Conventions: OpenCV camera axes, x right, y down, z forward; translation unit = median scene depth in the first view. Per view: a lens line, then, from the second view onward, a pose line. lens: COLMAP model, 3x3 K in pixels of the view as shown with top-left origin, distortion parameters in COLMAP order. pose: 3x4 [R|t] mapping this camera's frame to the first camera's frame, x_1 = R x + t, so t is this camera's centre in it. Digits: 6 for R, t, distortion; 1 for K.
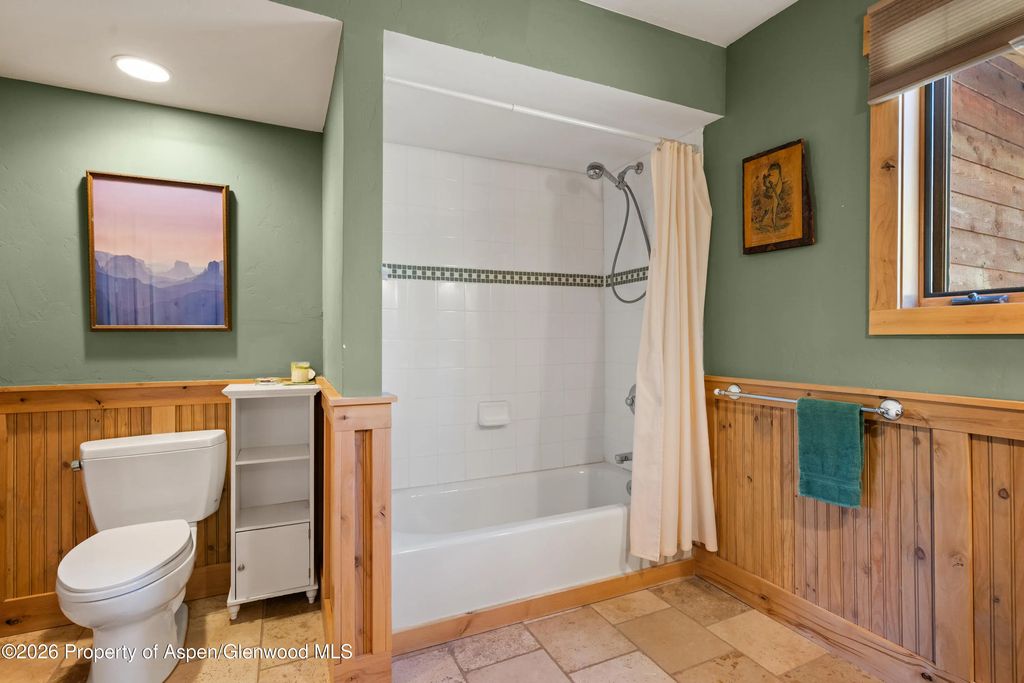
lens RADIAL K [[495.2, 0, 514.5], [0, 495.2, 342.0], [0, 0, 1]] dist [0.000437, 0.002070]
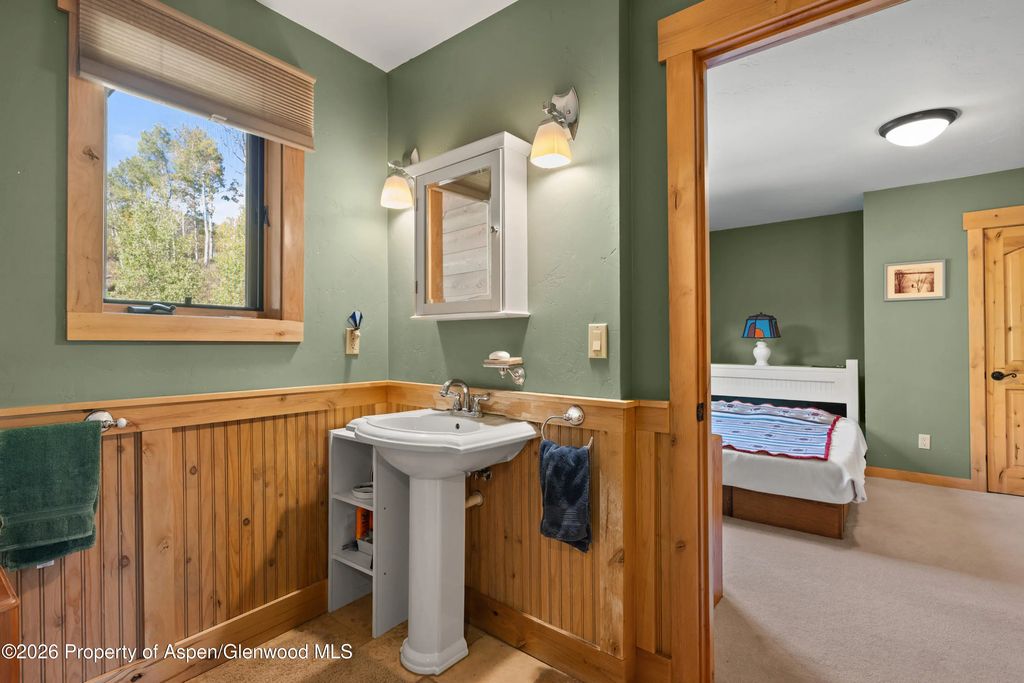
lens RADIAL K [[495.2, 0, 503.4], [0, 495.2, 344.4], [0, 0, 1]] dist [0.000437, 0.002070]
pose [[-0.442786, 0.004237, 0.896617, -0.420587], [0.007327, 0.999973, -0.001107, -0.000770], [-0.896597, 0.006079, -0.442805, 0.778132]]
